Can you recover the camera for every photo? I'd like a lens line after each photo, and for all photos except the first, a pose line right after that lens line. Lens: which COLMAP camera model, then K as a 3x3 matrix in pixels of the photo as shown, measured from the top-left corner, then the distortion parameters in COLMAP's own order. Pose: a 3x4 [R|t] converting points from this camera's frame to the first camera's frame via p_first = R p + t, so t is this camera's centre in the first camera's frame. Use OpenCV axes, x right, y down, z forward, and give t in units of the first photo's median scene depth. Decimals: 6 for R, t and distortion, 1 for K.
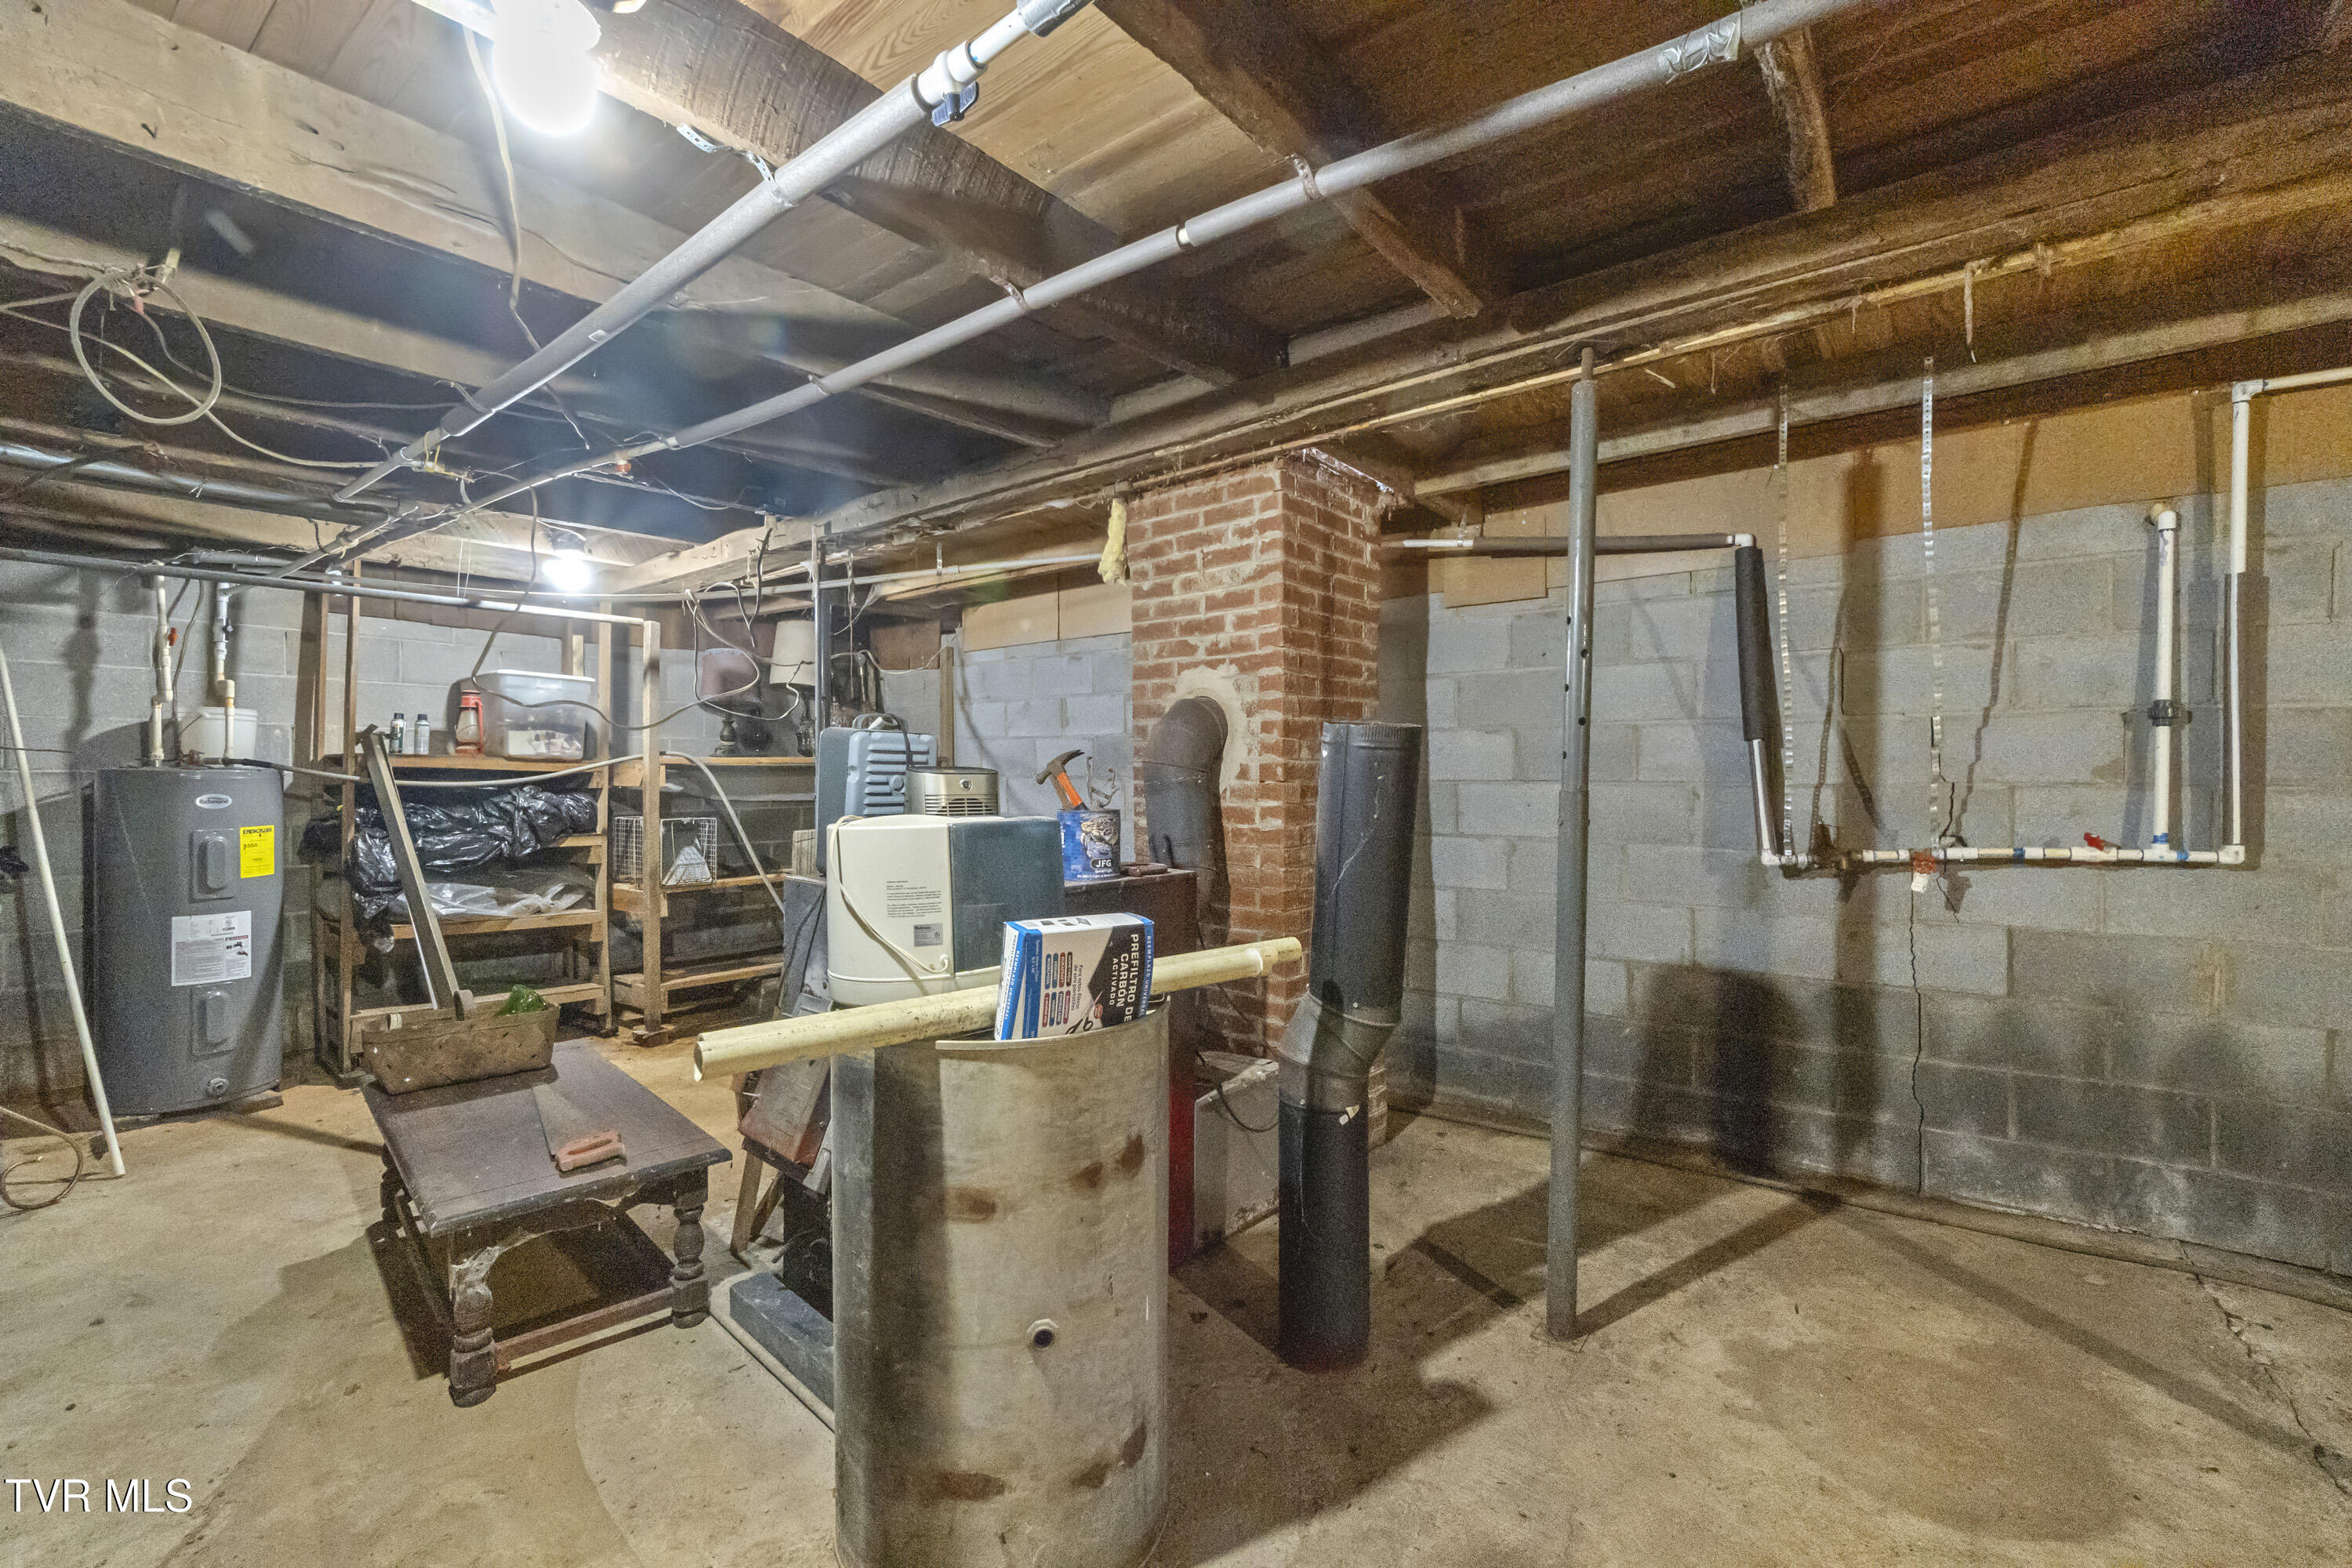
lens RADIAL K [[1034.2, 0, 1192.0], [0, 1034.2, 781.2], [0, 0, 1]] dist [-0.005238, 0.002186]
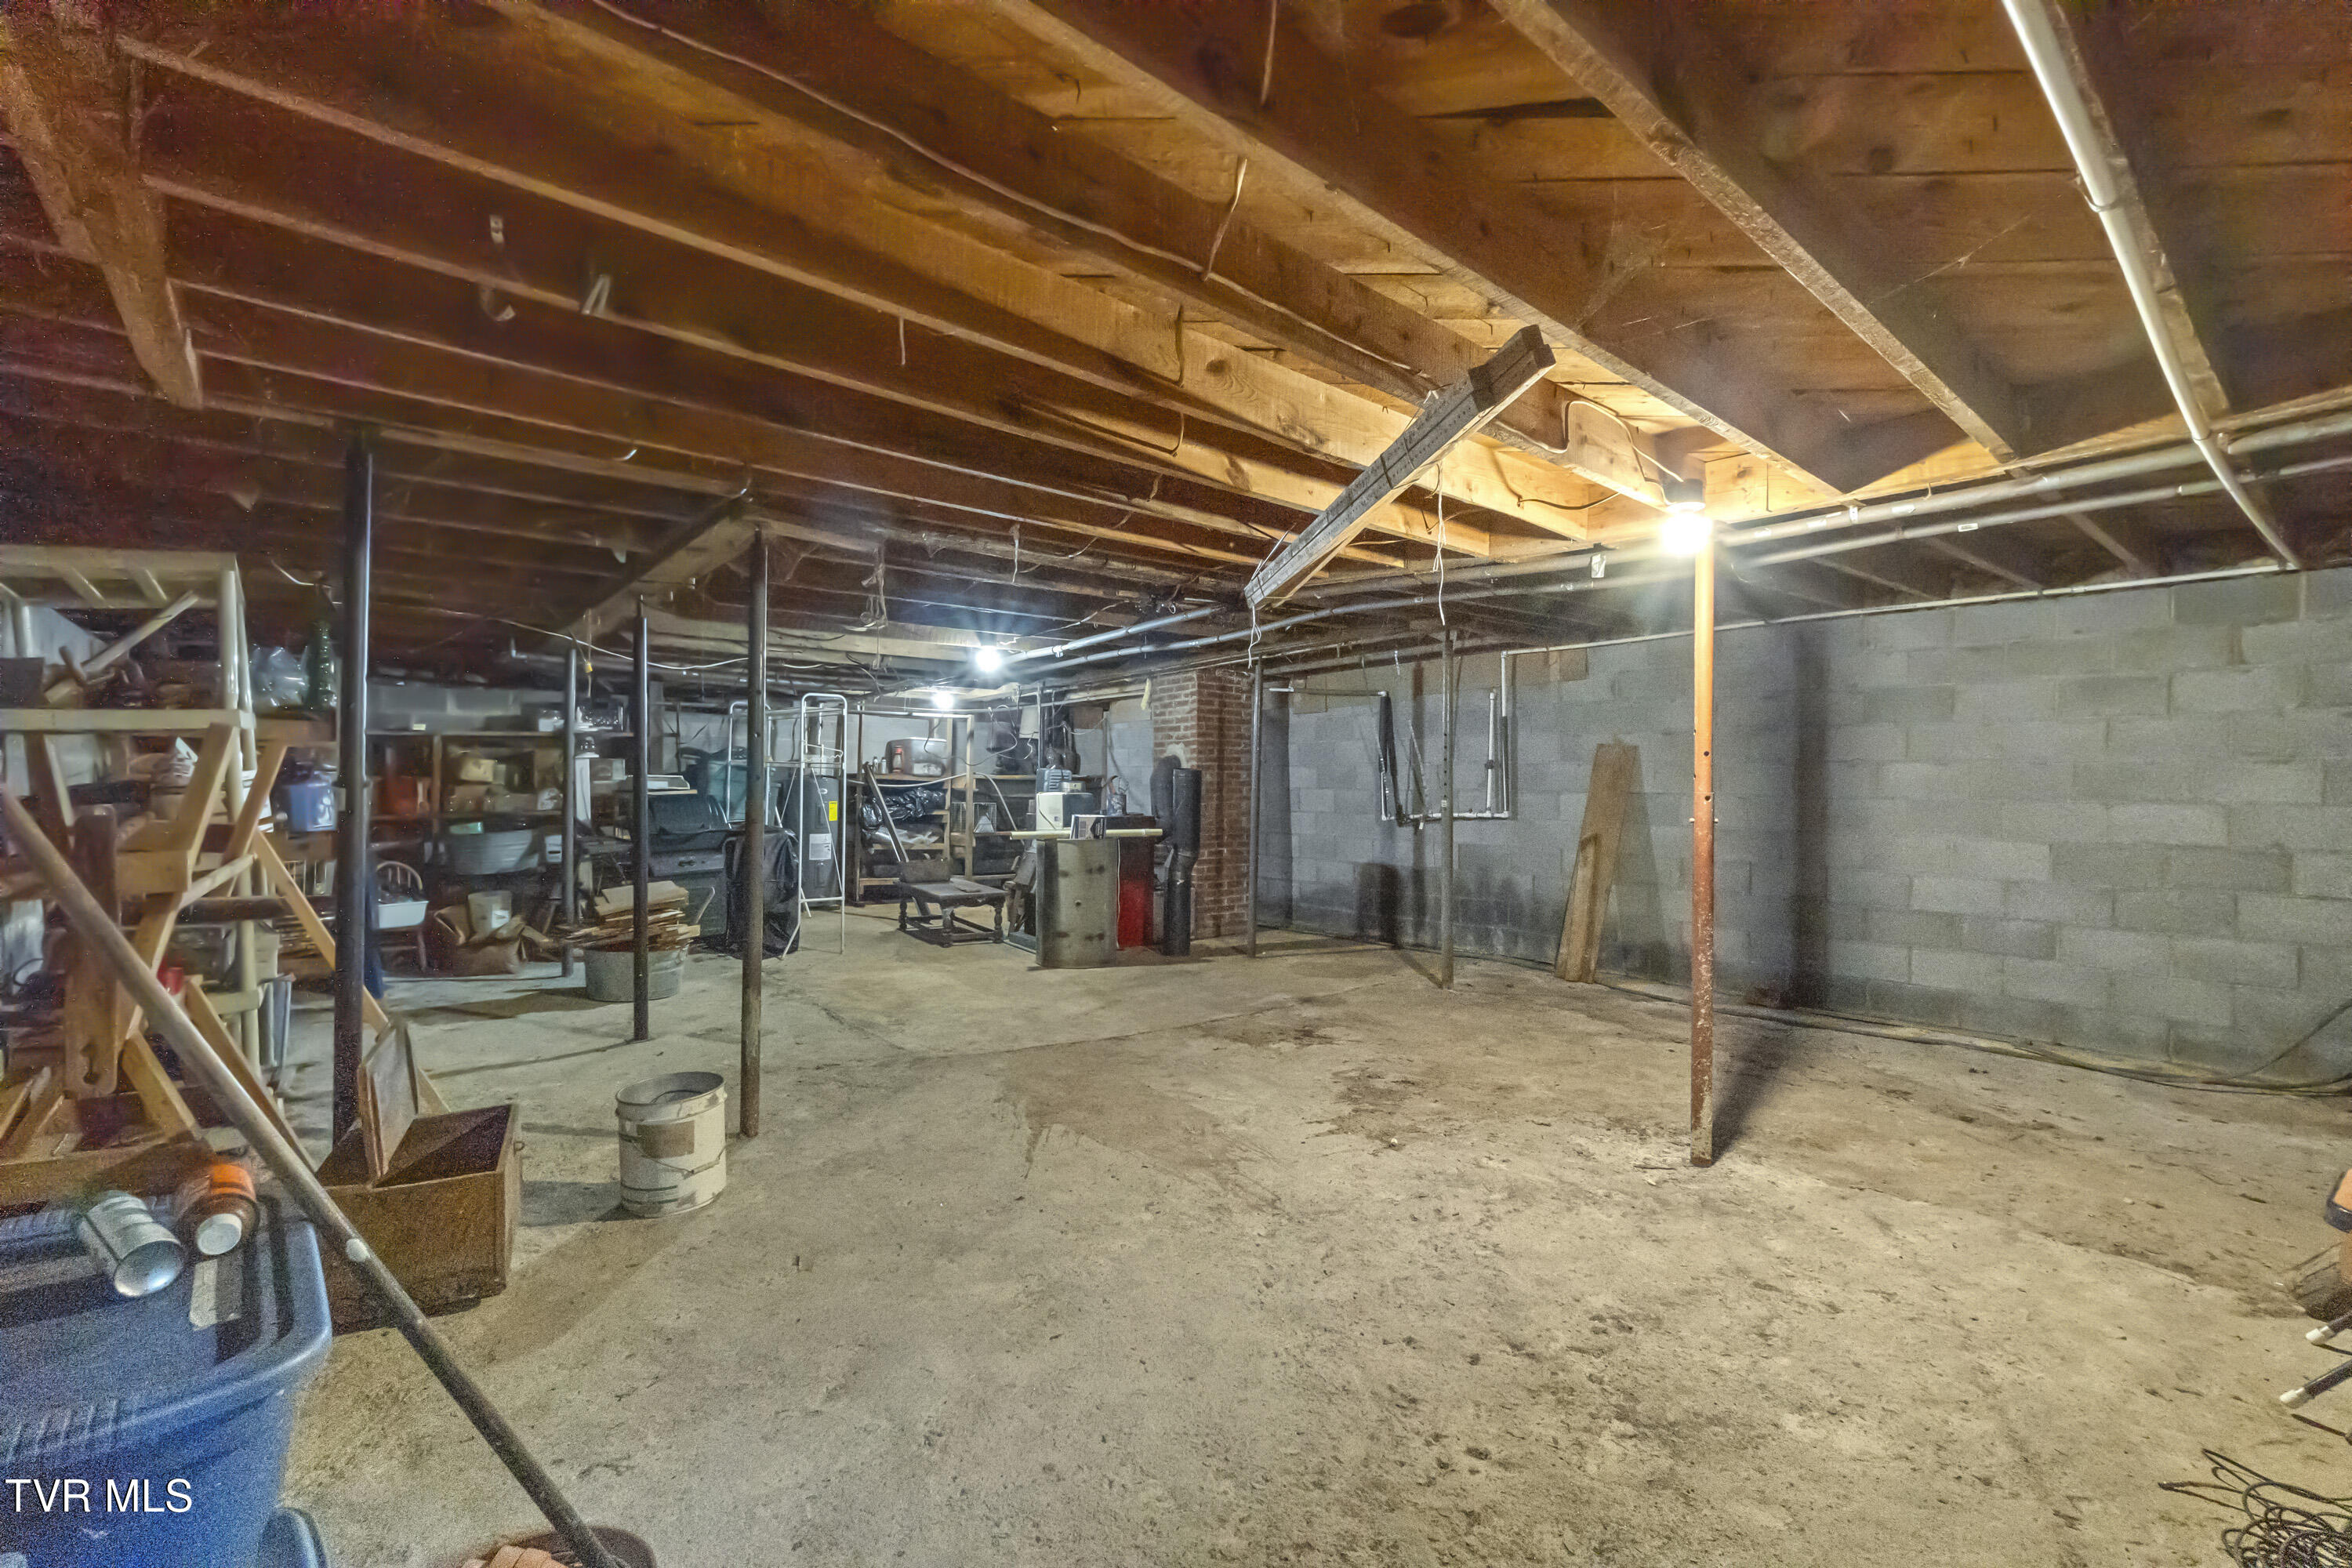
lens RADIAL K [[1034.2, 0, 1197.7], [0, 1034.2, 782.5], [0, 0, 1]] dist [-0.005238, 0.002186]
pose [[0.978696, 0.007130, -0.205191, 0.669590], [-0.009721, 0.999885, -0.011618, 0.021179], [0.205084, 0.013365, 0.978653, -1.734928]]
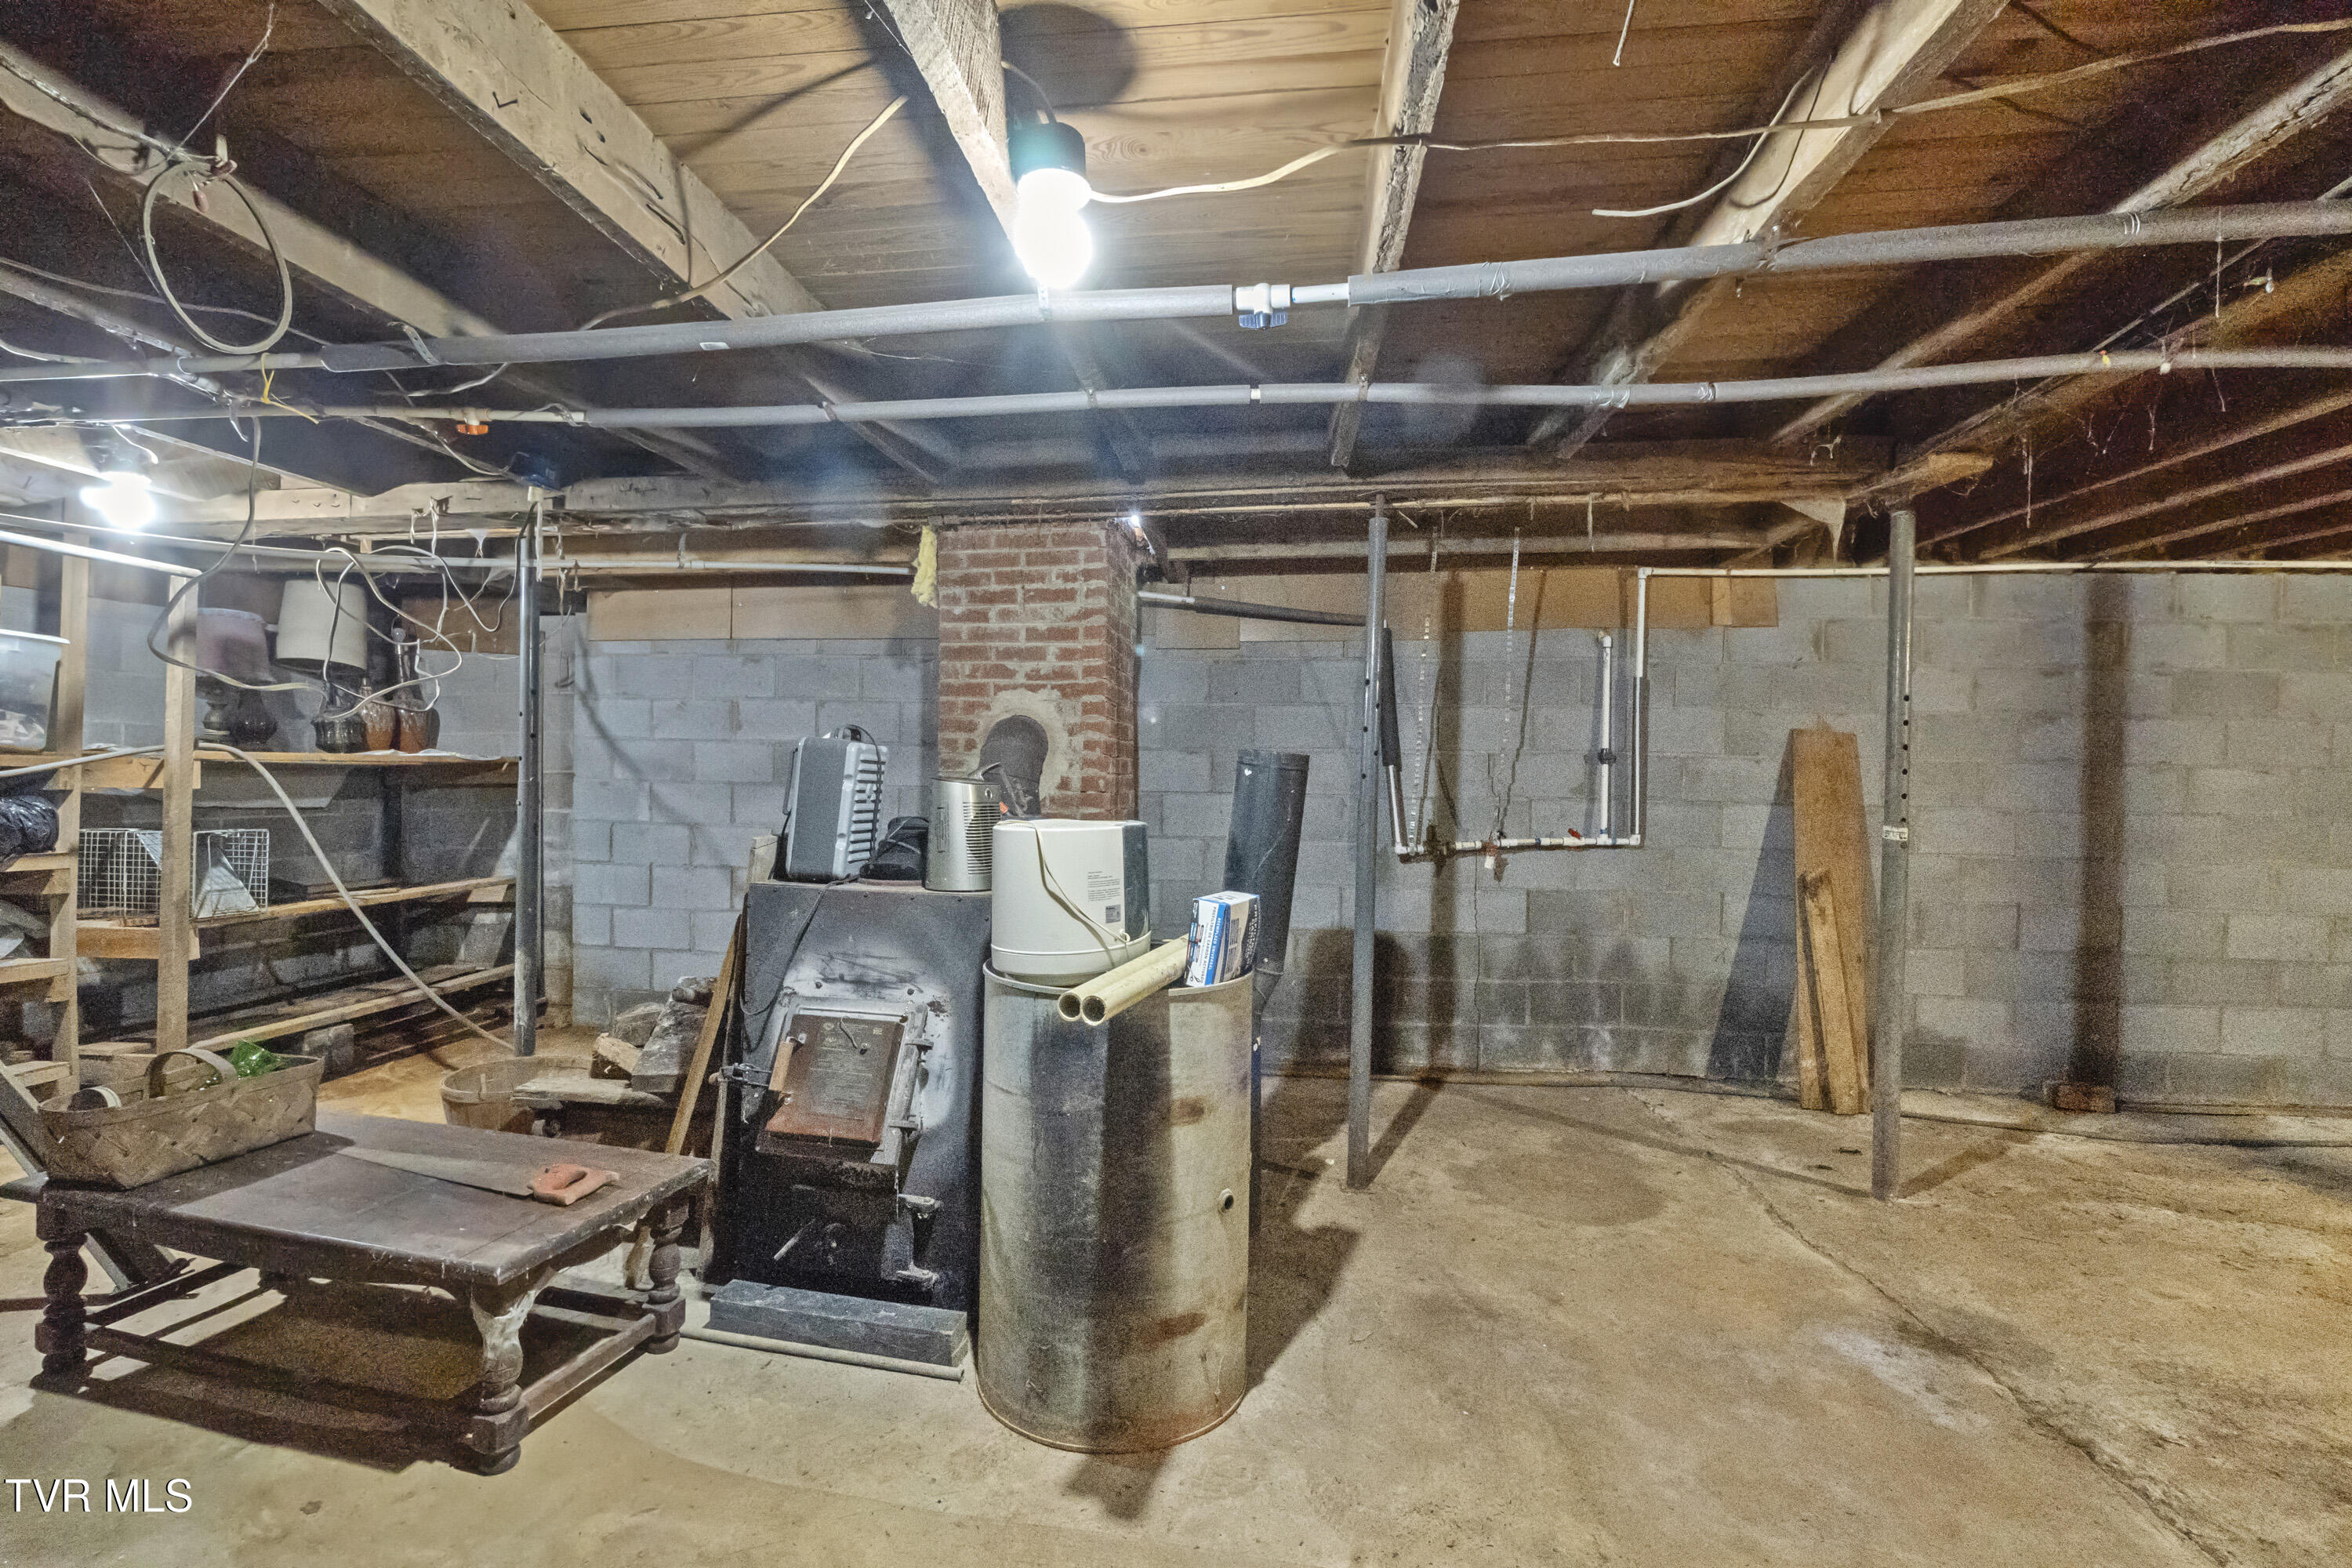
lens RADIAL K [[1034.2, 0, 1208.6], [0, 1034.2, 783.4], [0, 0, 1]] dist [-0.005238, 0.002186]
pose [[0.845722, 0.013812, 0.533445, -0.452609], [-0.010537, 0.999902, -0.009184, 0.000098], [-0.533520, 0.002146, 0.845785, -0.070117]]
